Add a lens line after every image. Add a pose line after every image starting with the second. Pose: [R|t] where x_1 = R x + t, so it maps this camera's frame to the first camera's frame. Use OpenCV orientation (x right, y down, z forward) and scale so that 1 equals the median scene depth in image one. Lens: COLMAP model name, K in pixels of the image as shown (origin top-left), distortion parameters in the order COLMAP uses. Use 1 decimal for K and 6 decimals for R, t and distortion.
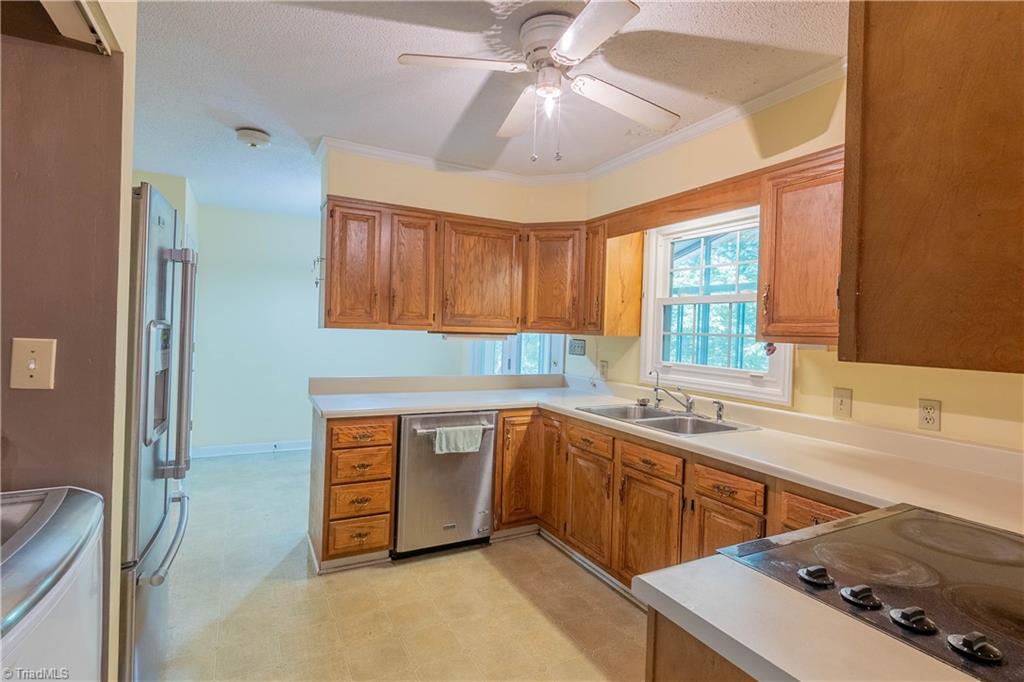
lens RADIAL K [[481.3, 0, 510.7], [0, 481.3, 333.3], [0, 0, 1]] dist [-0.002836, 0.000139]
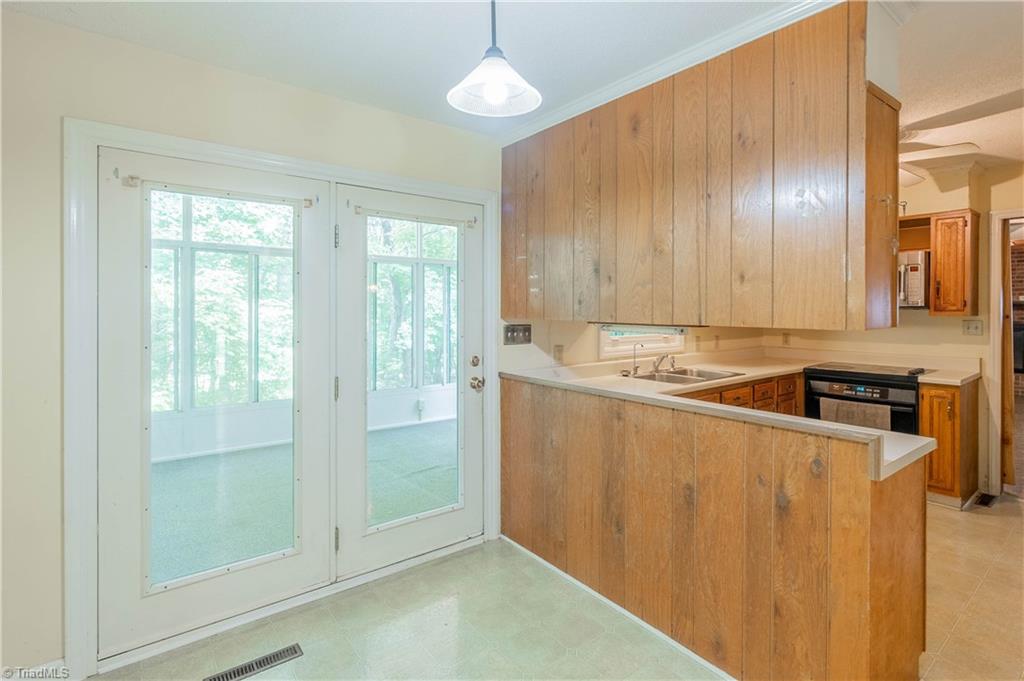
lens RADIAL K [[487.7, 0, 514.9], [0, 487.7, 308.6], [0, 0, 1]] dist [-0.006639, 0.000238]
pose [[-0.147848, -0.035793, 0.988362, -0.955714], [0.003654, 0.999318, 0.036736, -0.062788], [-0.989003, 0.009043, -0.147616, 1.643091]]
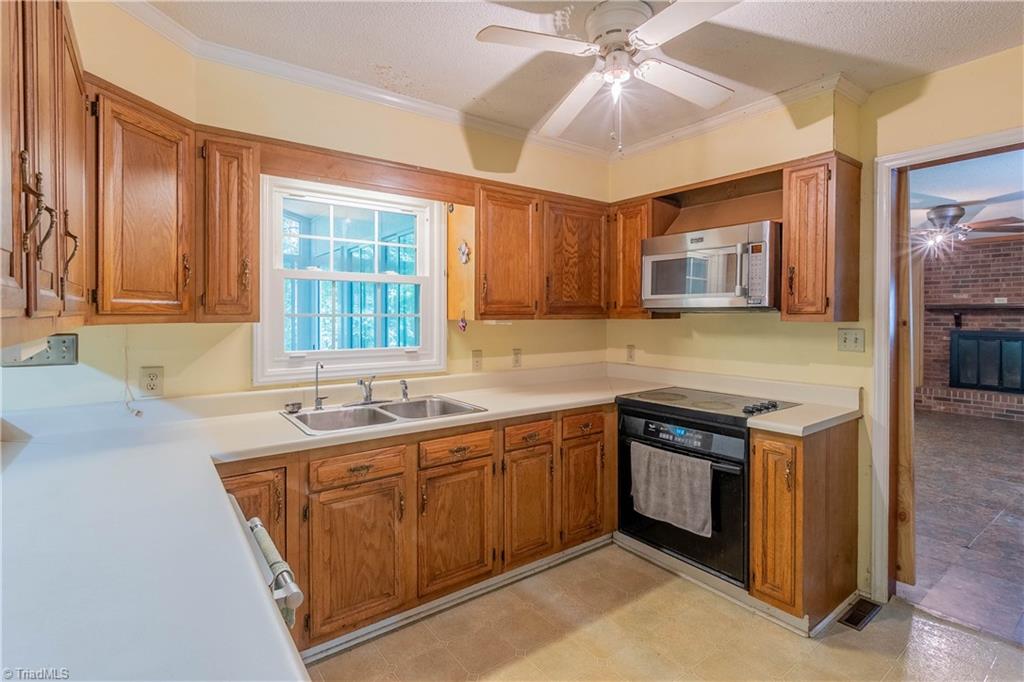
lens RADIAL K [[487.0, 0, 503.2], [0, 487.0, 317.6], [0, 0, 1]] dist [-0.003551, -0.000191]
pose [[-0.124177, -0.042918, 0.991331, -0.585965], [0.002536, 0.999047, 0.043569, -0.034377], [-0.992257, 0.007924, -0.123950, 0.882360]]
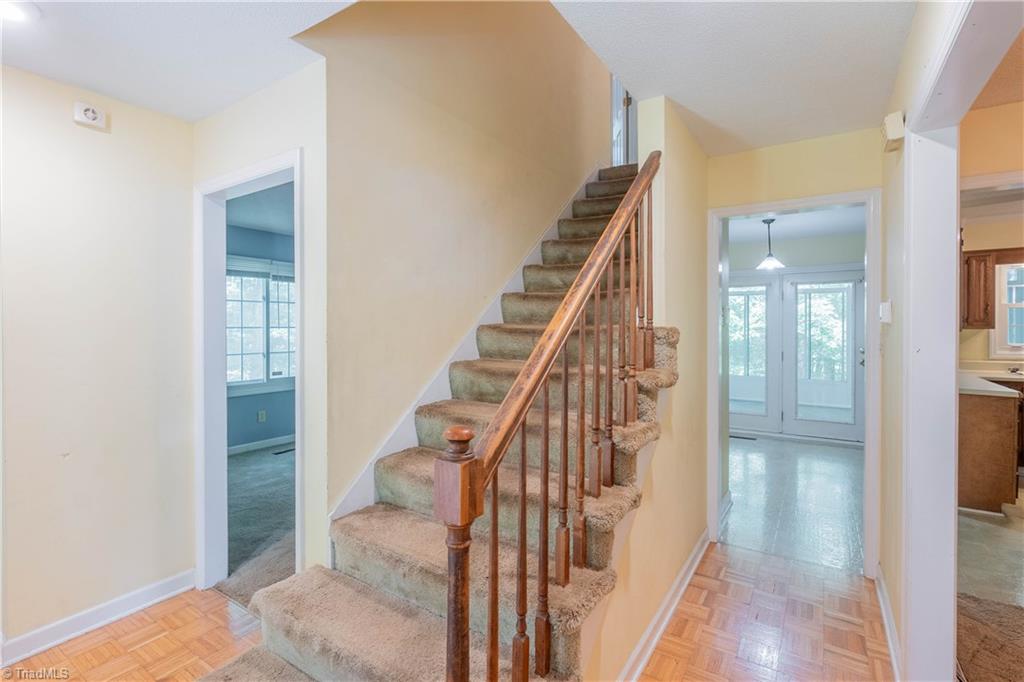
lens RADIAL K [[481.3, 0, 510.7], [0, 481.3, 333.3], [0, 0, 1]] dist [-0.002836, 0.000139]
pose [[0.882270, -0.047412, 0.468349, -2.177209], [0.042729, 0.998874, 0.020627, -0.091150], [-0.468800, 0.001813, 0.883303, 0.444293]]
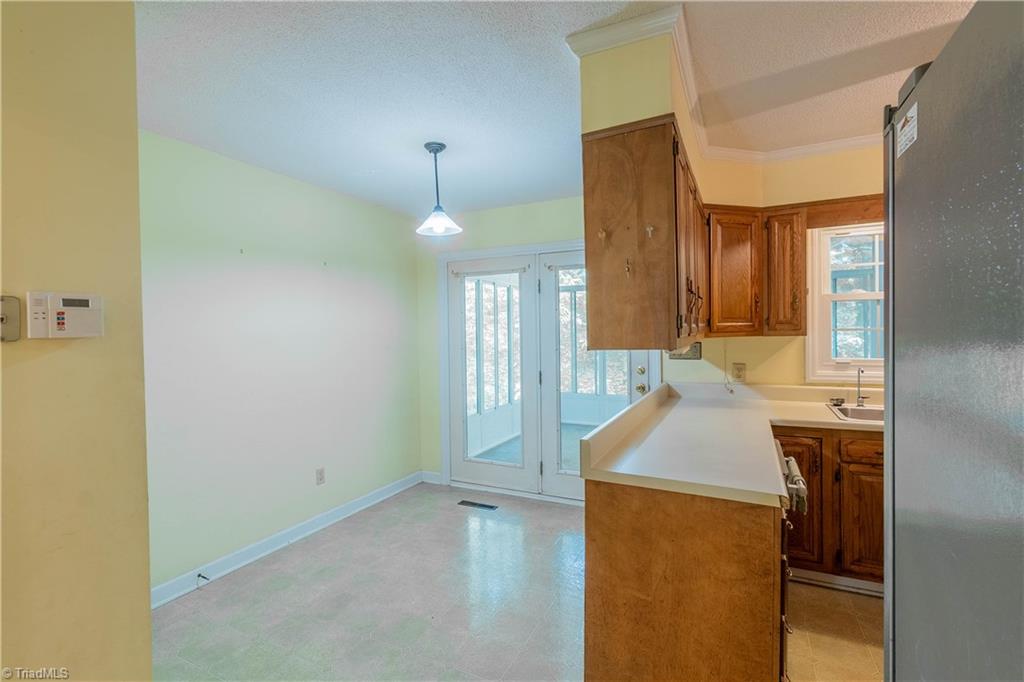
lens RADIAL K [[470.3, 0, 512.0], [0, 470.3, 341.0], [0, 0, 1]] dist [-0.008632, -0.000068]
pose [[0.823262, -0.065172, 0.563908, -0.899248], [0.053466, 0.997874, 0.037271, -0.056584], [-0.565138, -0.000534, 0.824996, 0.681988]]
